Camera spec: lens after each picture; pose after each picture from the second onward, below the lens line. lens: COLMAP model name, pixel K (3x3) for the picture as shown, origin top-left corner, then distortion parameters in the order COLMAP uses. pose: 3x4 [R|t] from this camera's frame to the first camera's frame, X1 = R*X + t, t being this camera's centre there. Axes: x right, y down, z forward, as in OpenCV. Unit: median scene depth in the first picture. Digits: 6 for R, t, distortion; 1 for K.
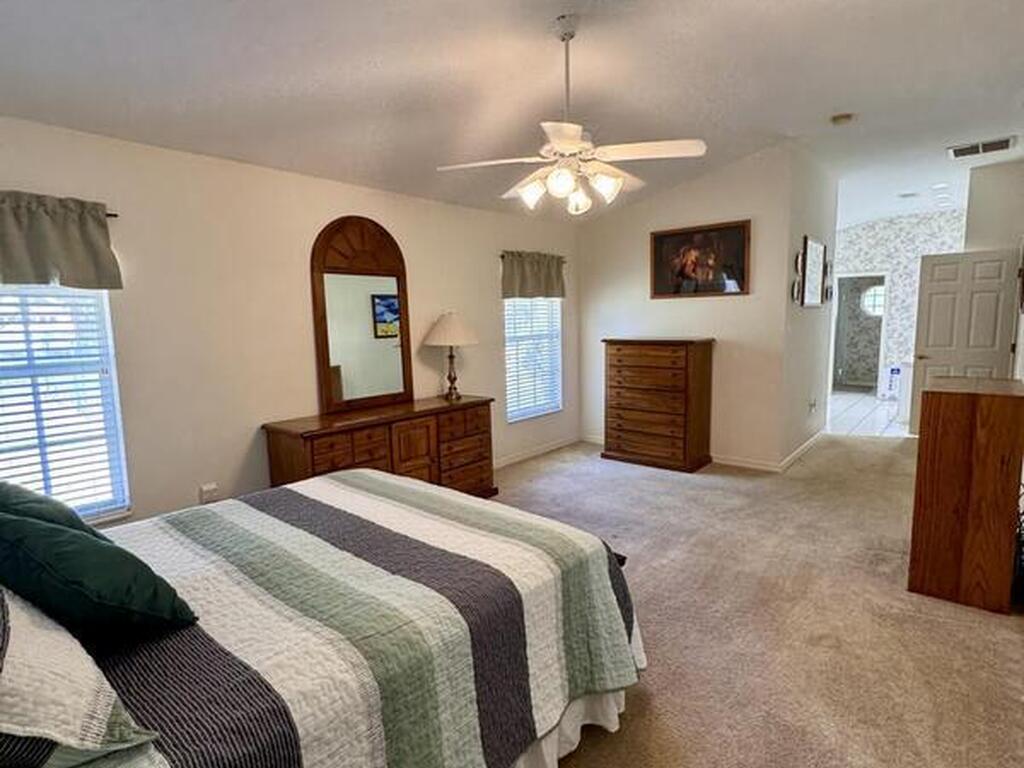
lens RADIAL K [[545.5, 0, 508.8], [0, 545.5, 388.7], [0, 0, 1]] dist [0.002278, -0.002194]
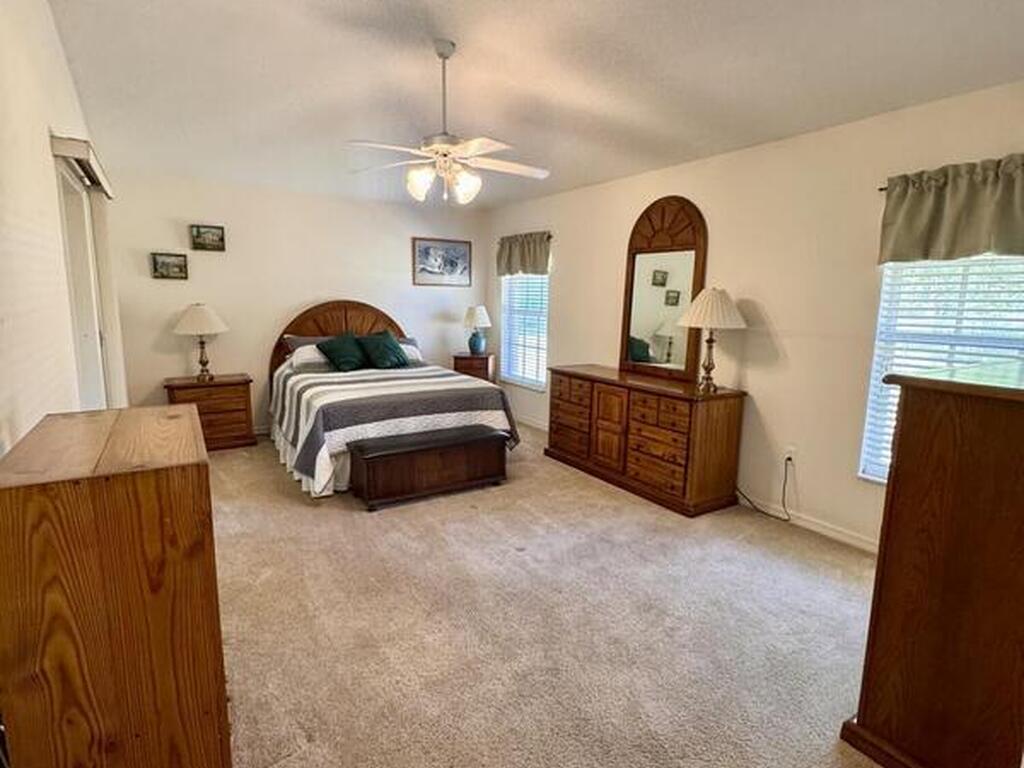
lens RADIAL K [[545.5, 0, 508.3], [0, 545.5, 383.0], [0, 0, 1]] dist [0.002278, -0.002194]
pose [[-0.306640, 0.170674, -0.936398, 1.089702], [-0.127609, 0.967539, 0.218138, -0.192467], [0.943232, 0.186383, -0.274907, 1.317069]]
